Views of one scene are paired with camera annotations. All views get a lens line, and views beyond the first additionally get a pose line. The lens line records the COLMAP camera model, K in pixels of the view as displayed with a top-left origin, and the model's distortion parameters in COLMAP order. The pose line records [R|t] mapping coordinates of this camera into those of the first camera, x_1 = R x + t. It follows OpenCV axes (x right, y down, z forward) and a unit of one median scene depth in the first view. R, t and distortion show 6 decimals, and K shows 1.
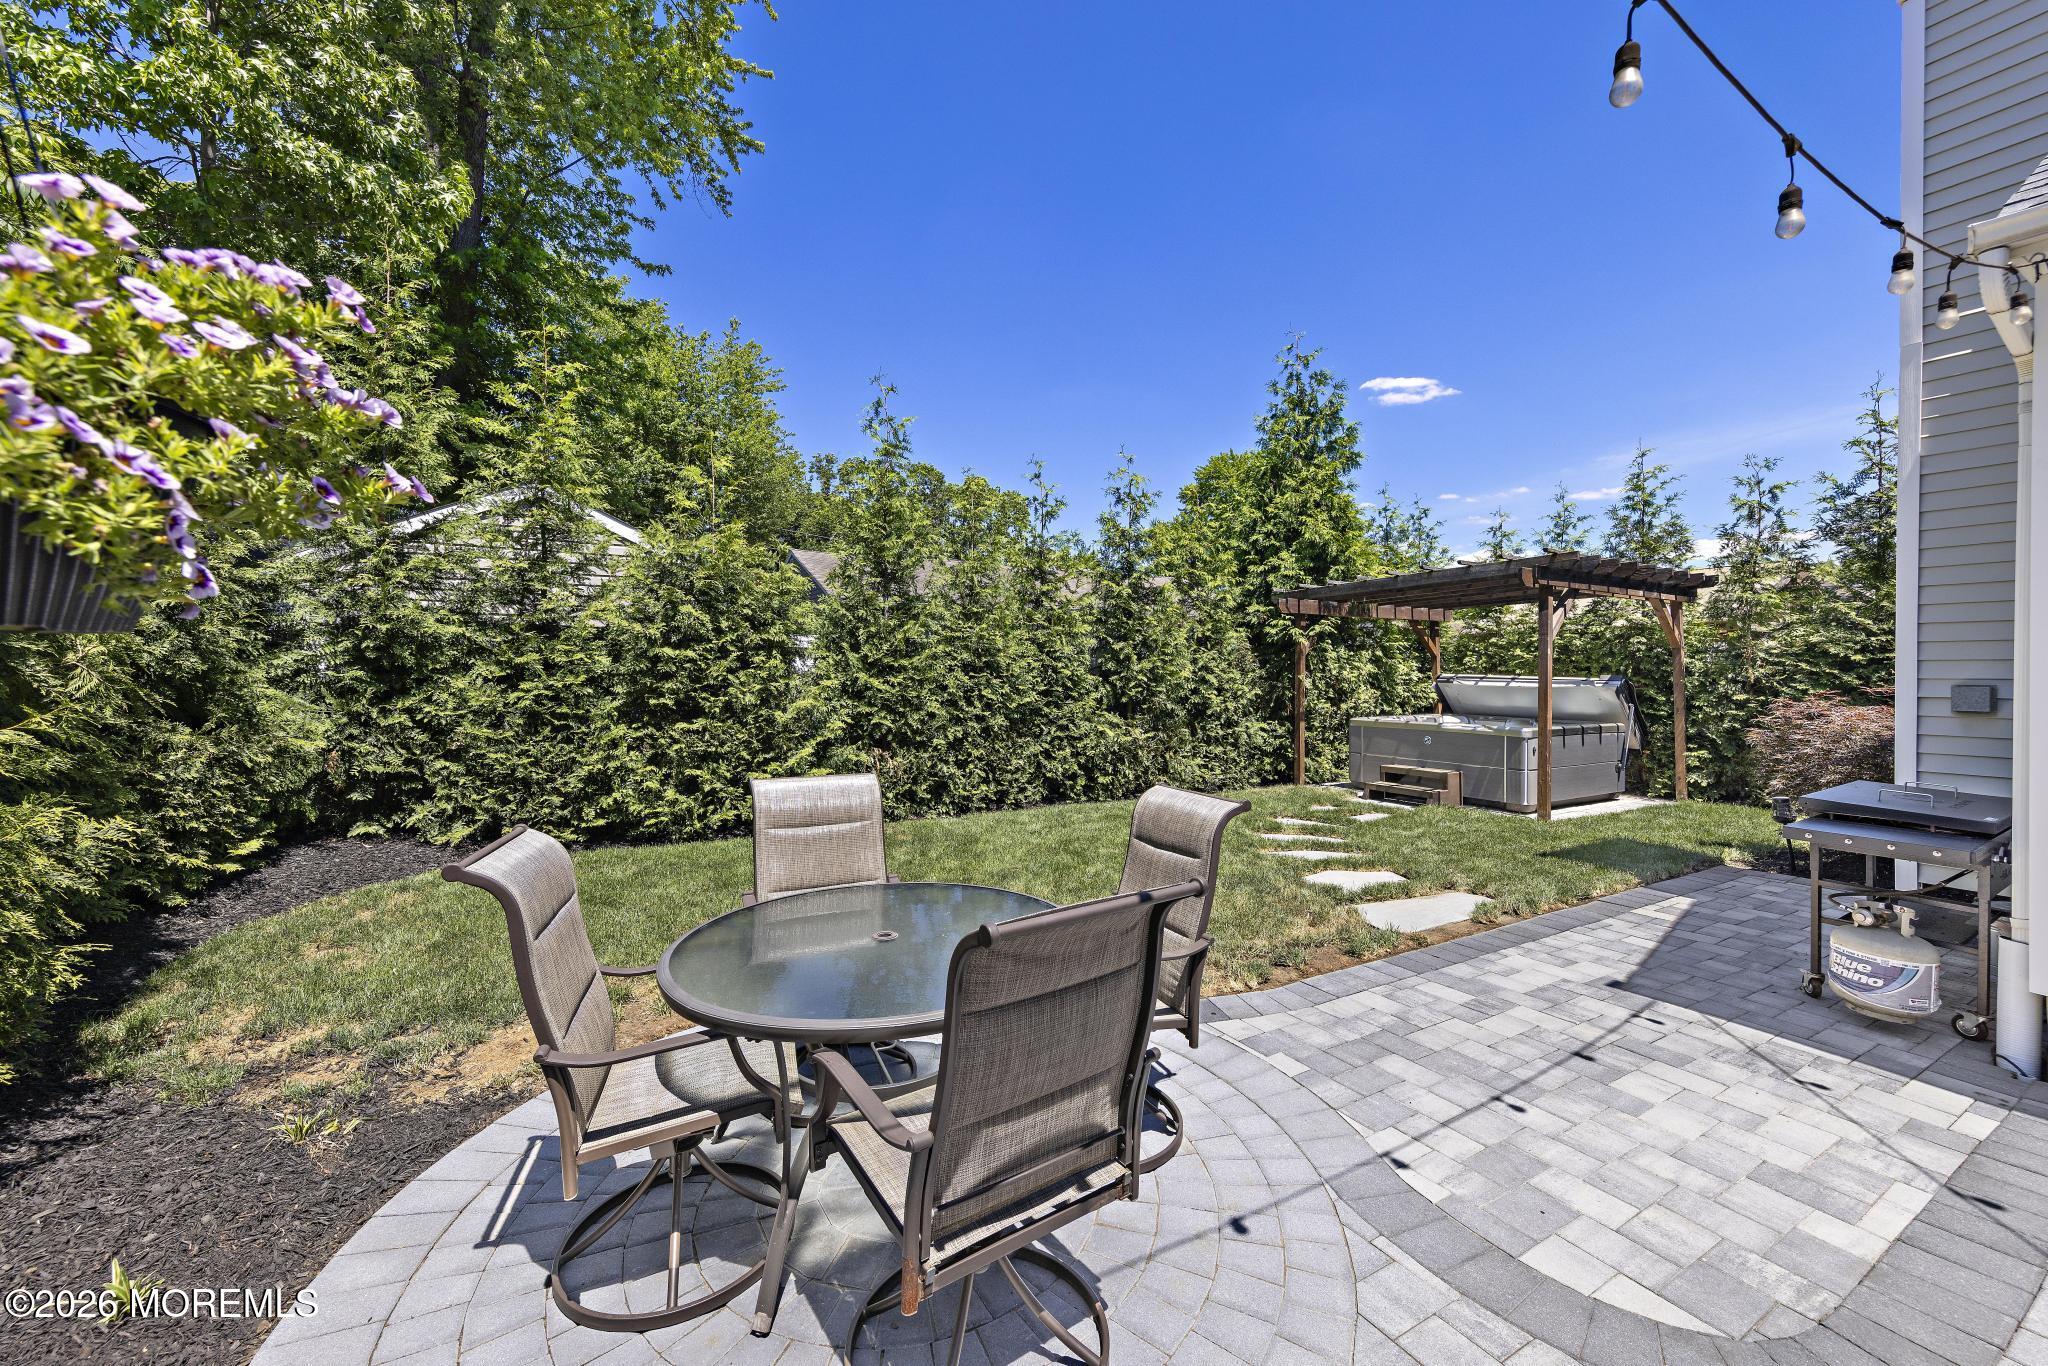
lens RADIAL K [[789.9, 0, 1050.2], [0, 789.9, 669.5], [0, 0, 1]] dist [0.004363, 0.000283]
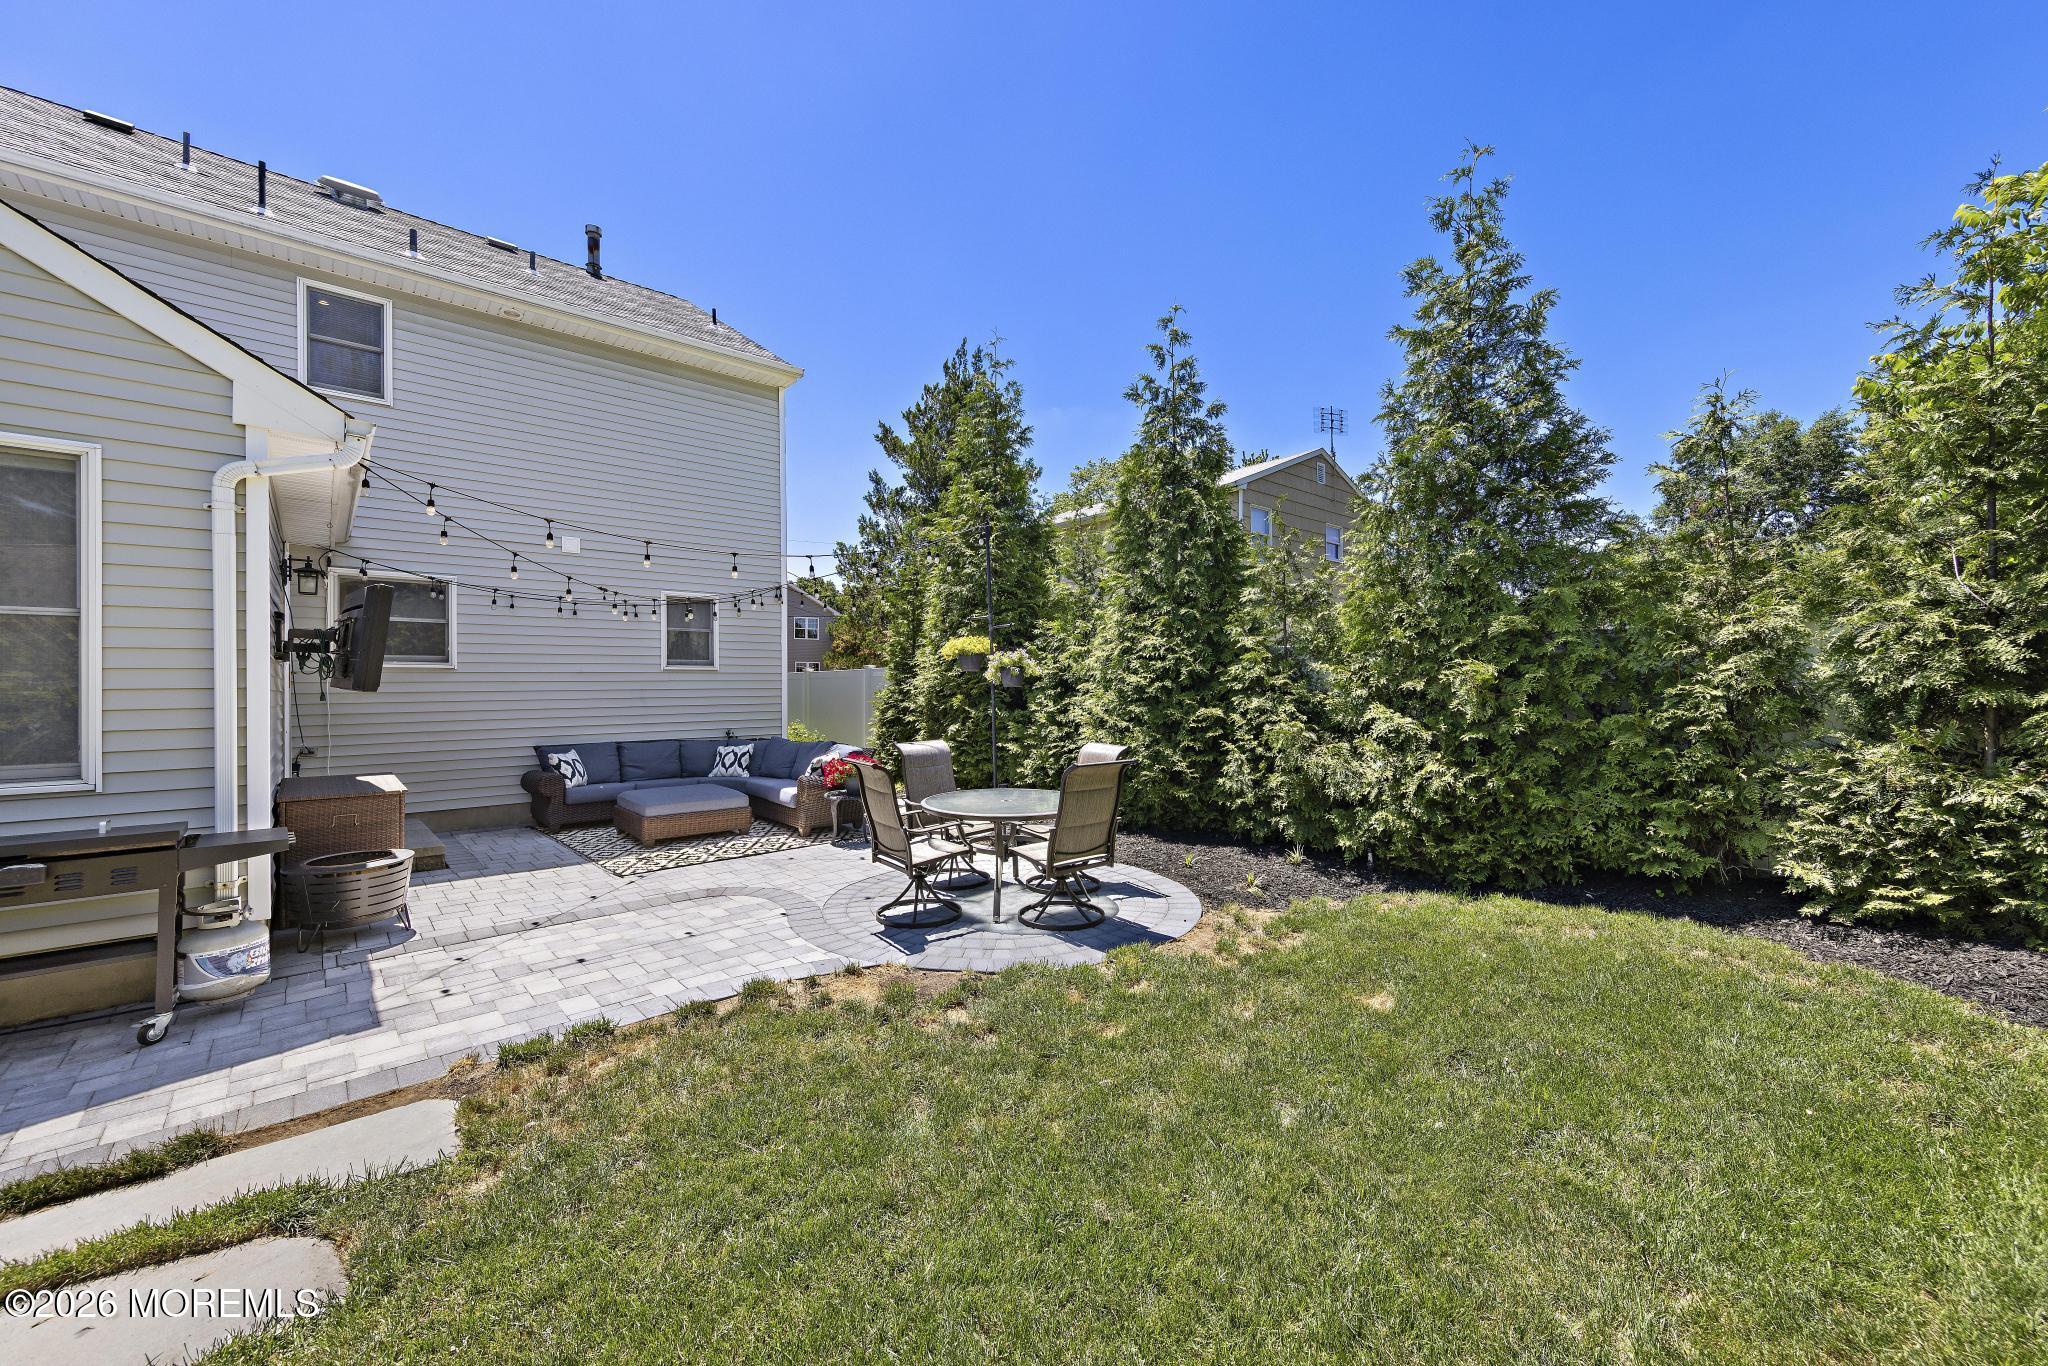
lens RADIAL K [[789.9, 0, 1041.6], [0, 789.9, 682.4], [0, 0, 1]] dist [0.004363, 0.000283]
pose [[-0.979870, 0.003202, -0.199610, 0.059356], [0.004433, 0.999974, -0.005717, -0.005048], [0.199586, -0.006487, -0.979859, 1.184564]]
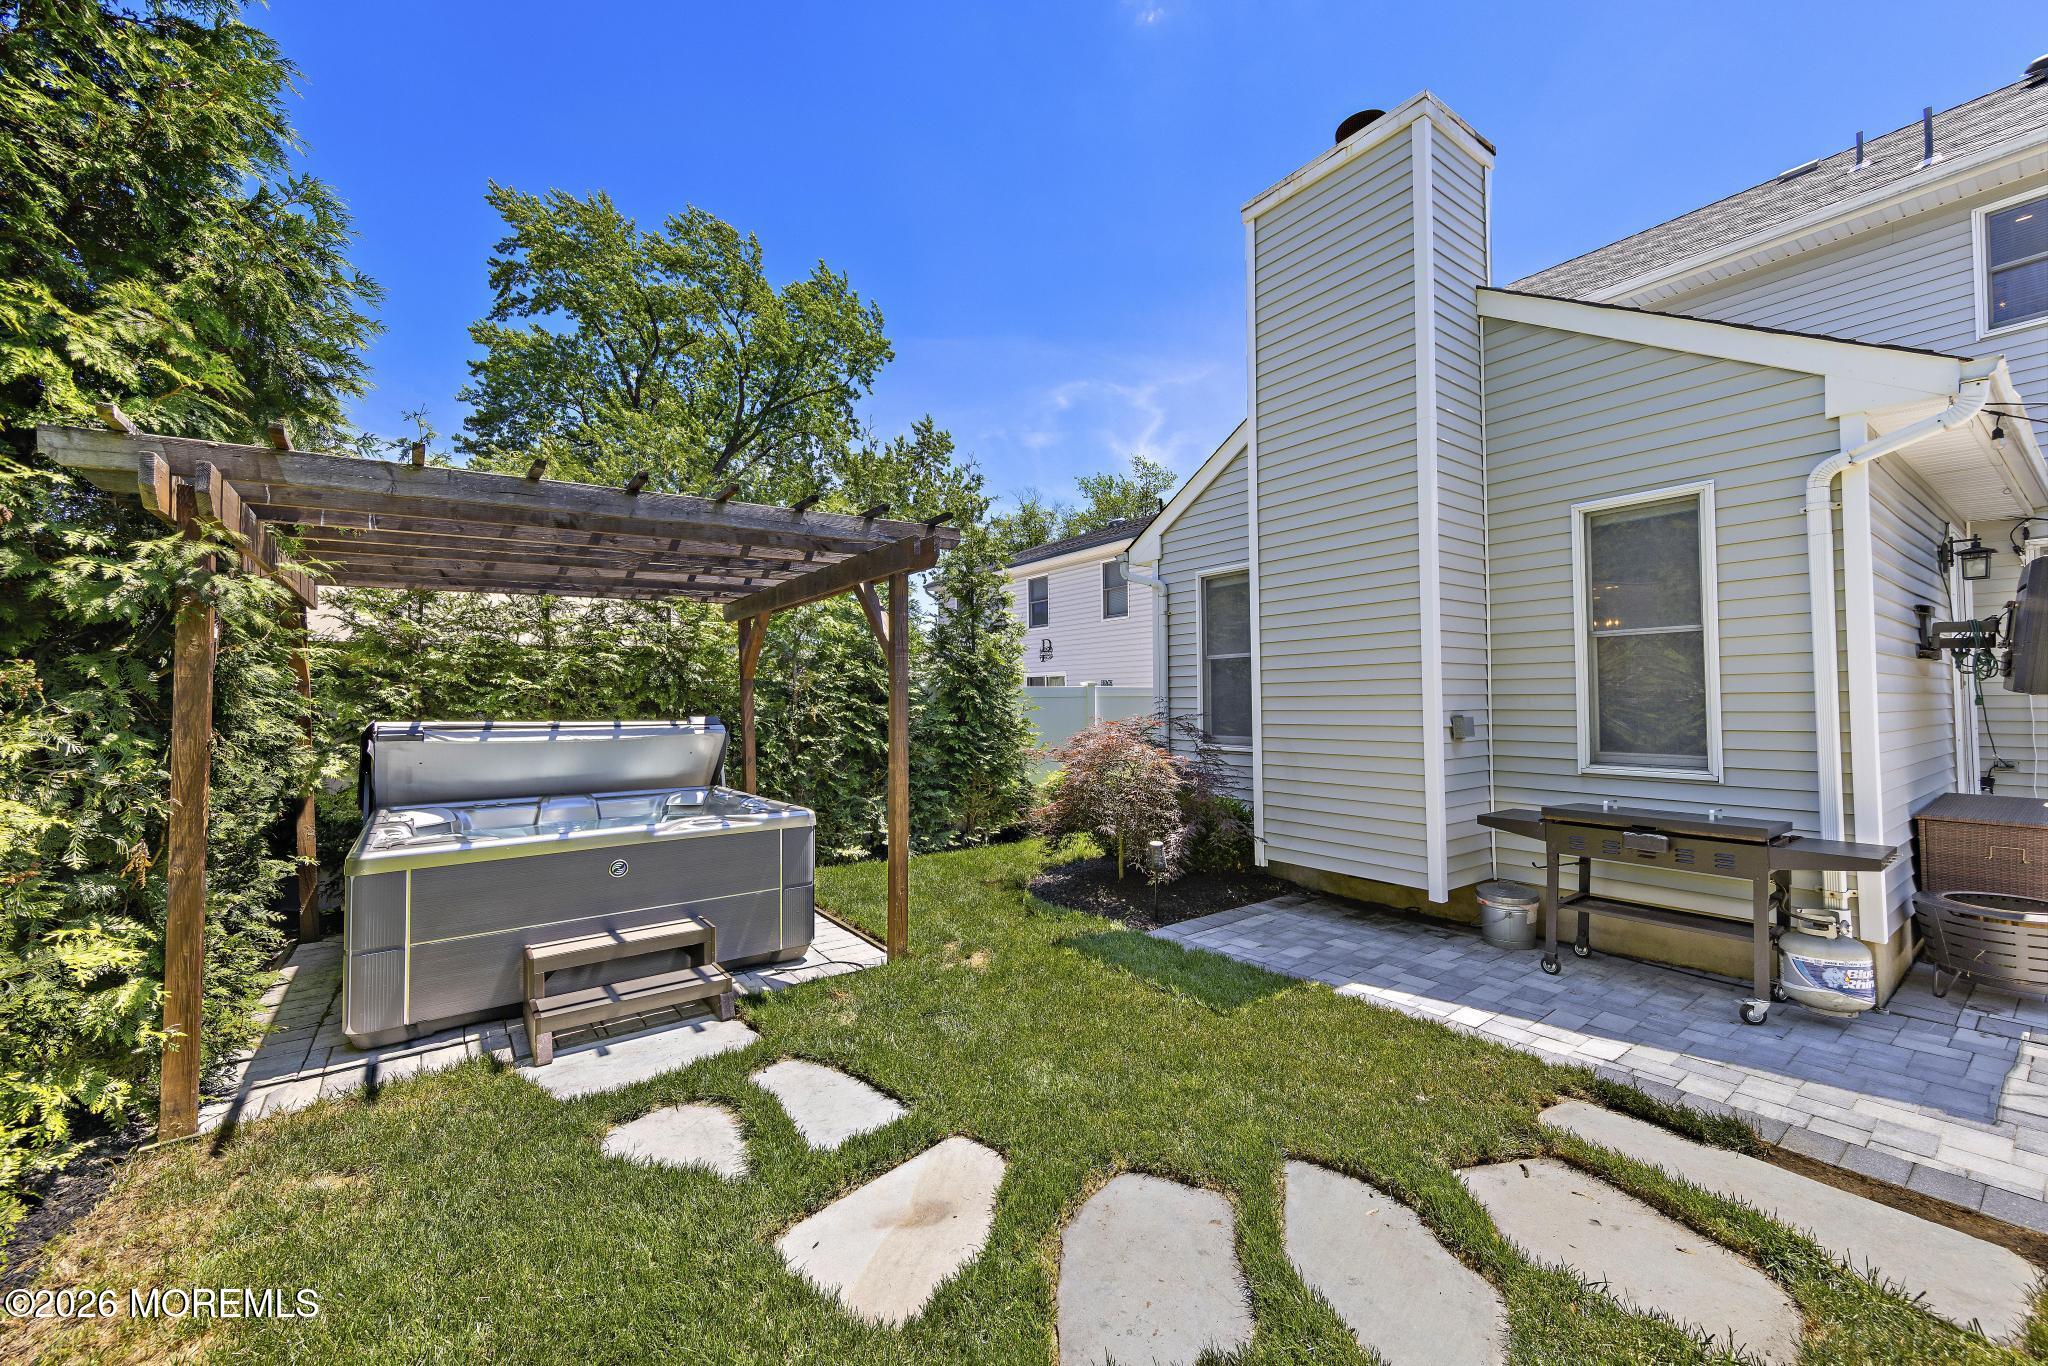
lens RADIAL K [[789.9, 0, 1019.8], [0, 789.9, 679.4], [0, 0, 1]] dist [0.004363, 0.000283]
pose [[-0.081011, 0.024377, 0.996415, 0.007541], [0.009207, 0.999677, -0.023708, -0.007588], [-0.996671, 0.007253, -0.081209, 1.112879]]
